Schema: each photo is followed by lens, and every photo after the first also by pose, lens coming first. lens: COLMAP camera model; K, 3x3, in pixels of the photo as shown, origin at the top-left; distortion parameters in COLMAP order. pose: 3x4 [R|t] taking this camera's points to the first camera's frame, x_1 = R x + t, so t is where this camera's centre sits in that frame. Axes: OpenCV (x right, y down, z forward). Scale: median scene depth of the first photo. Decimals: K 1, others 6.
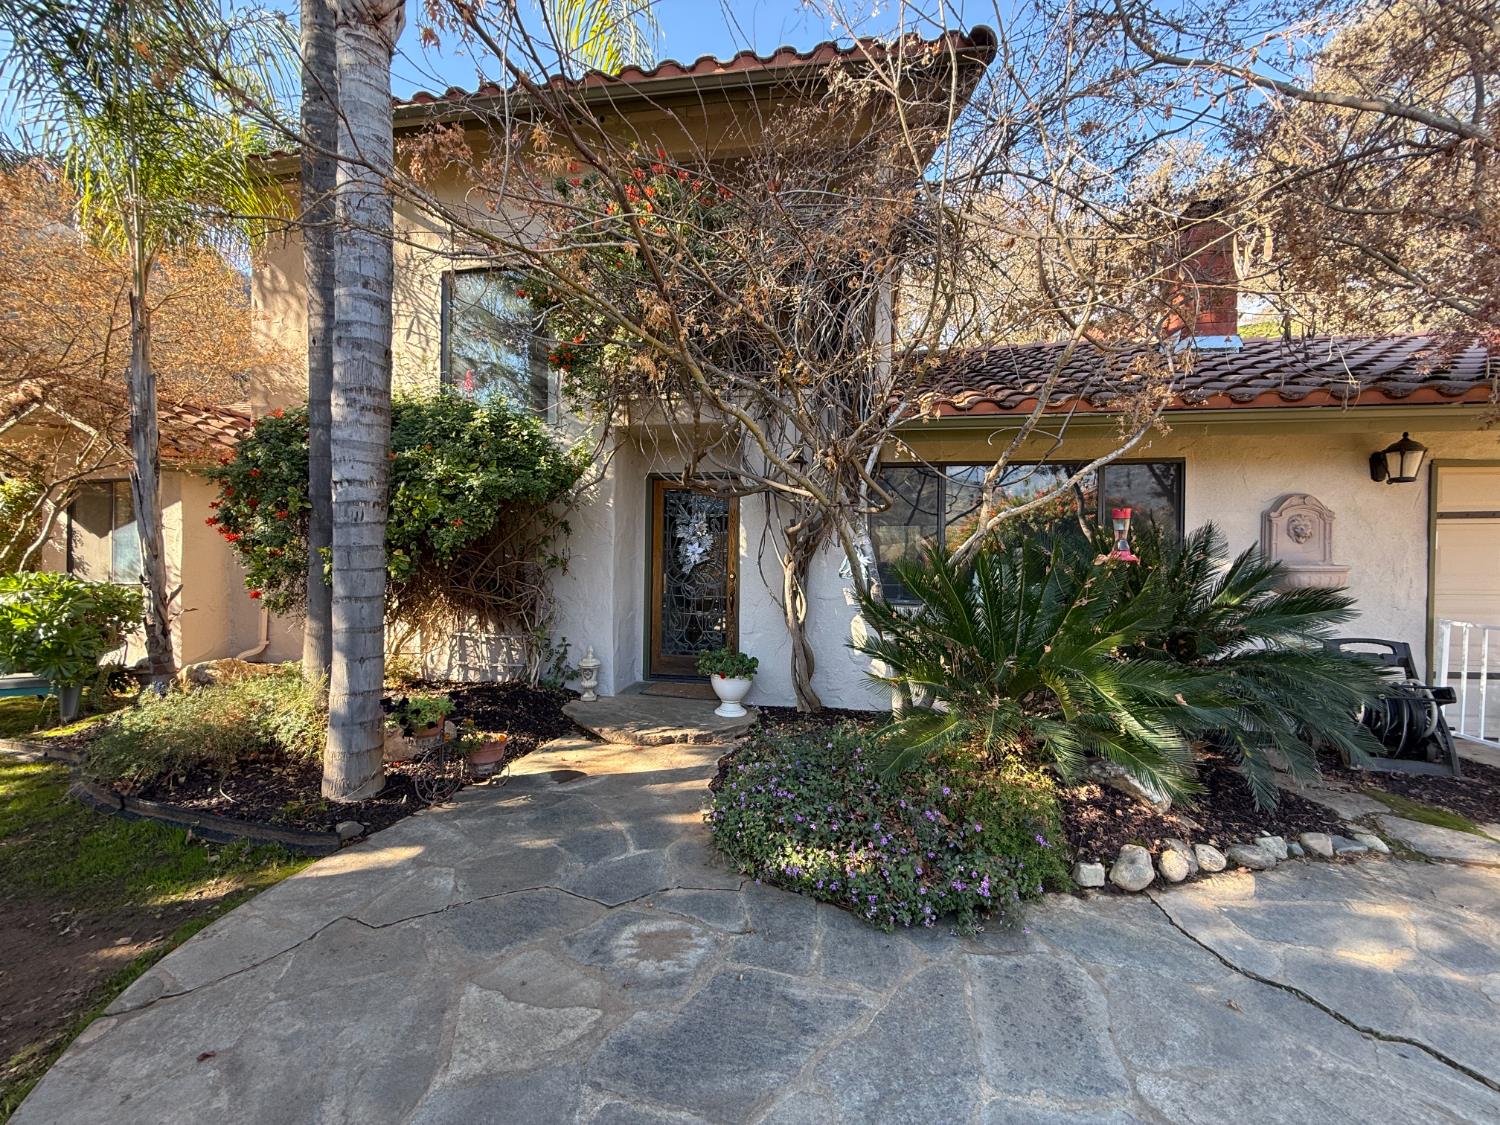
lens RADIAL K [[616.6, 0, 750.1], [0, 616.6, 558.3], [0, 0, 1]] dist [-0.000506, 0.000007]
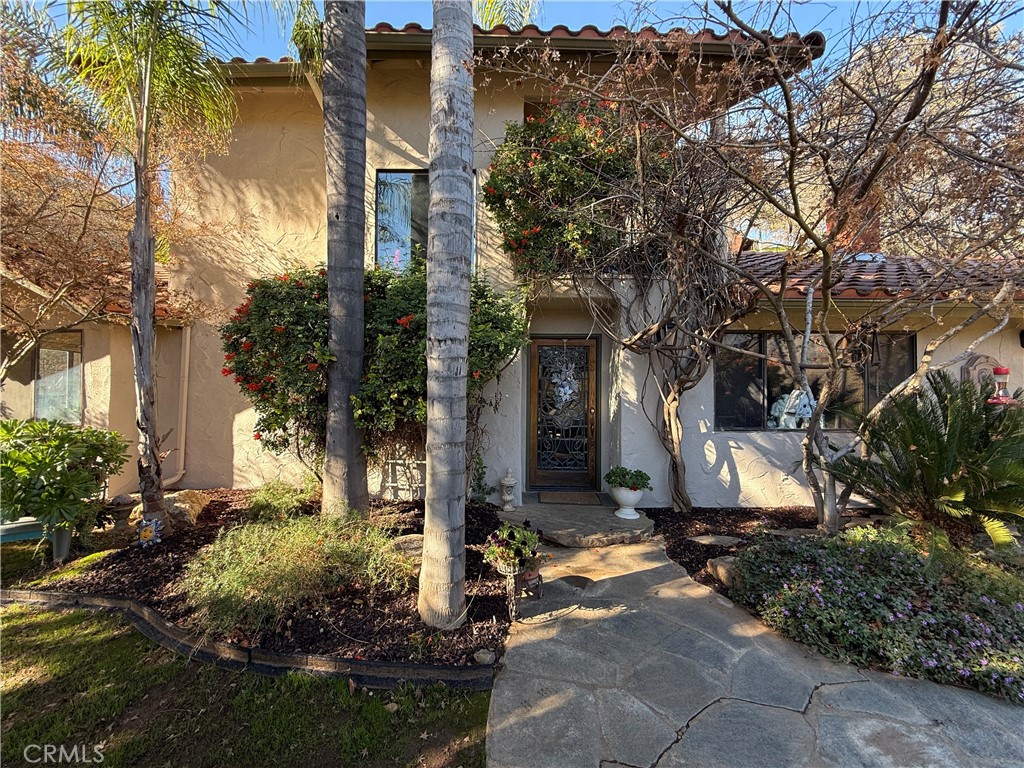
lens RADIAL K [[419.0, 0, 512.0], [0, 419.0, 384.0], [0, 0, 1]] dist [-0.001262, -0.000127]
pose [[0.985160, -0.003441, 0.171602, -0.469154], [0.005886, 0.999888, -0.013745, -0.023574], [-0.171536, 0.014551, 0.985070, 0.161526]]
